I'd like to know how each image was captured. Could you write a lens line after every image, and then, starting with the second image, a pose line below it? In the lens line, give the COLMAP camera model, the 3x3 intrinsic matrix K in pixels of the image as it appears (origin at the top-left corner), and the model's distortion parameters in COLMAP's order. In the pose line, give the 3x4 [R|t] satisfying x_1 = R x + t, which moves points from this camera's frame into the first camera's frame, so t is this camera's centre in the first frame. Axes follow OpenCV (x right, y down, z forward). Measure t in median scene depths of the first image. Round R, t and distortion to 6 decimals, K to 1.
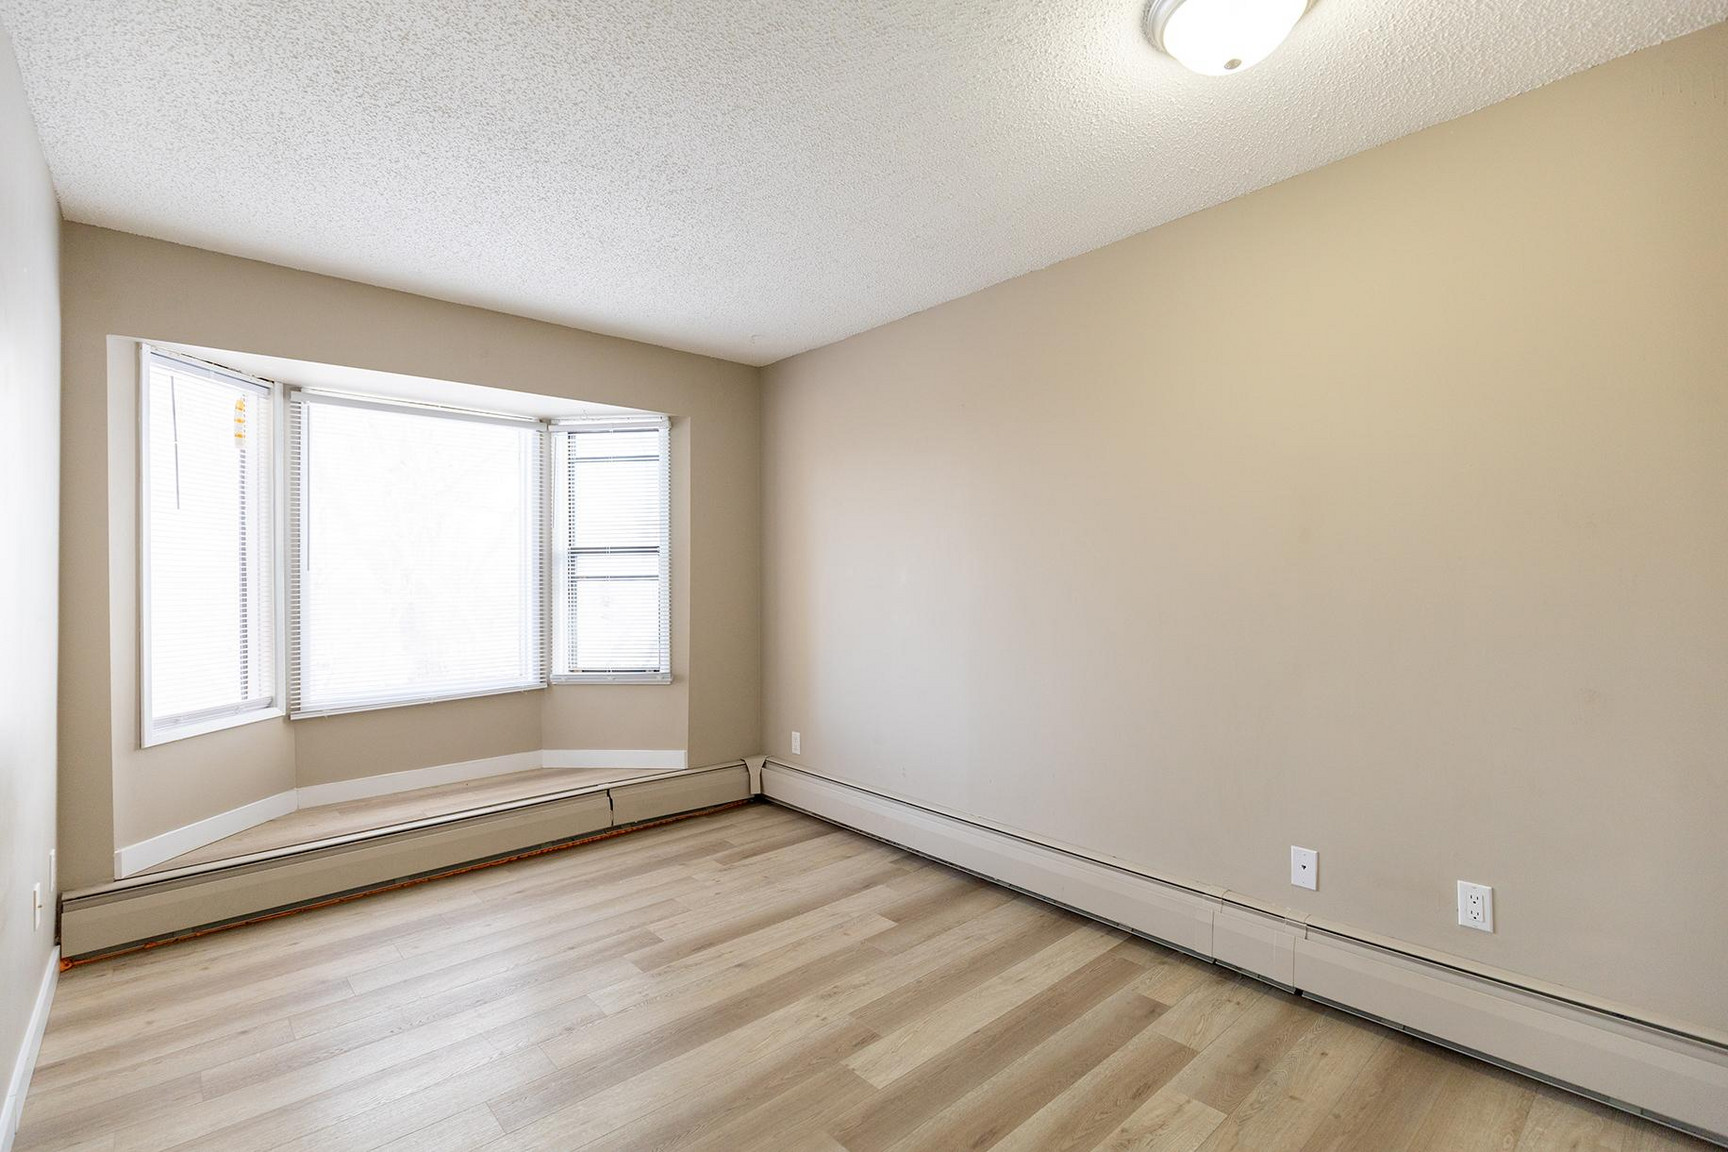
lens RADIAL K [[782.3, 0, 852.8], [0, 782.3, 578.1], [0, 0, 1]] dist [-0.000659, -0.000118]
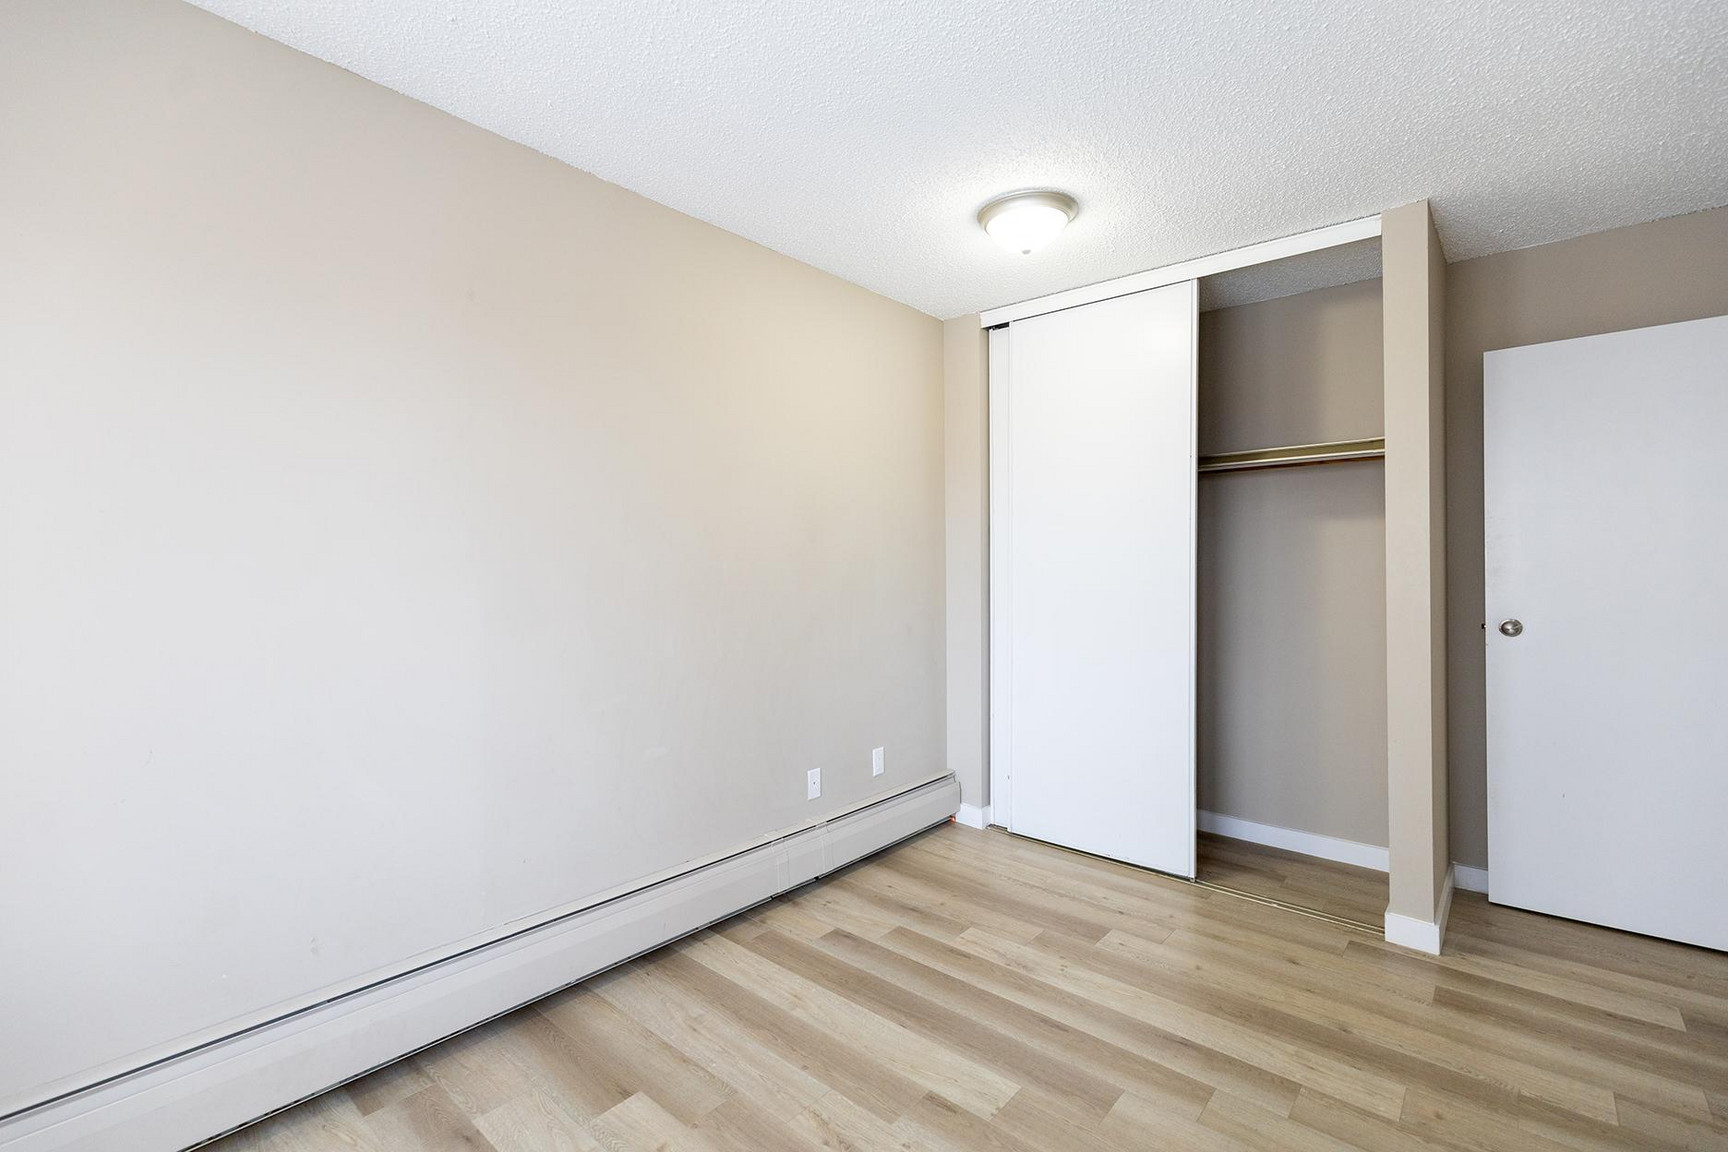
lens RADIAL K [[762.9, 0, 859.7], [0, 762.9, 570.9], [0, 0, 1]] dist [0.001407, 0.000048]
pose [[-0.129719, -0.002054, 0.991549, -0.740605], [-0.001086, 0.999998, 0.001930, 0.001025], [-0.991550, -0.000826, -0.129721, 1.101547]]
